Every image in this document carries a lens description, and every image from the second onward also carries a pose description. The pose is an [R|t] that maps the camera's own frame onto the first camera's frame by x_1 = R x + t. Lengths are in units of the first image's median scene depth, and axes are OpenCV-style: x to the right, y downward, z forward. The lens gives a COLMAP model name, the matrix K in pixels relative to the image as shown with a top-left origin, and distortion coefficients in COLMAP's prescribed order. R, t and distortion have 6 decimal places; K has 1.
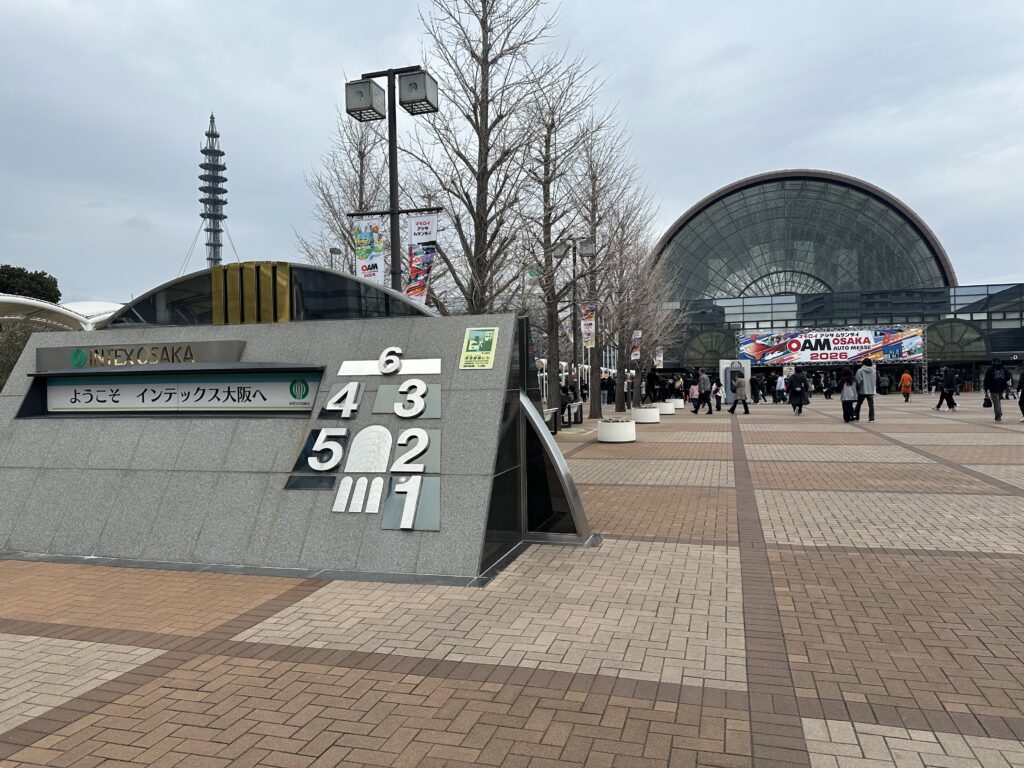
lens RADIAL K [[709.8, 0, 506.3], [0, 709.8, 409.2], [0, 0, 1]] dist [0.051696, -0.063524]
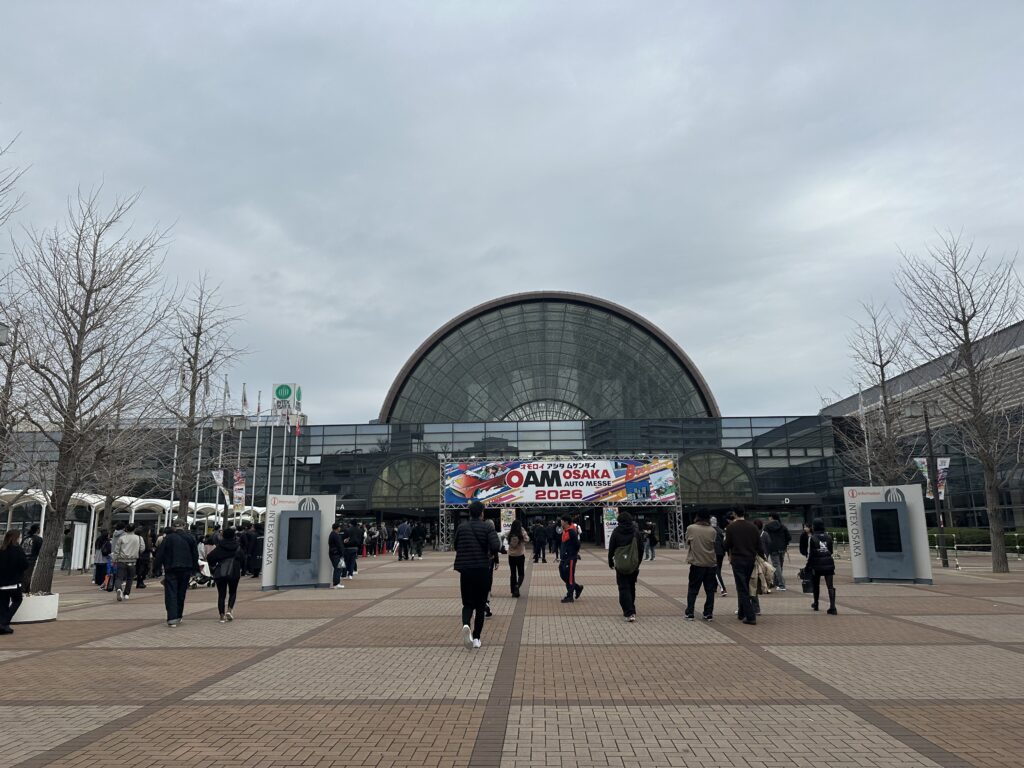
lens RADIAL K [[709.8, 0, 506.3], [0, 709.8, 409.2], [0, 0, 1]] dist [0.051696, -0.063524]
pose [[0.968831, 0.045891, 0.243433, 0.226385], [0.002912, 0.980513, -0.196432, -0.018983], [-0.247704, 0.191018, 0.949818, 0.326644]]
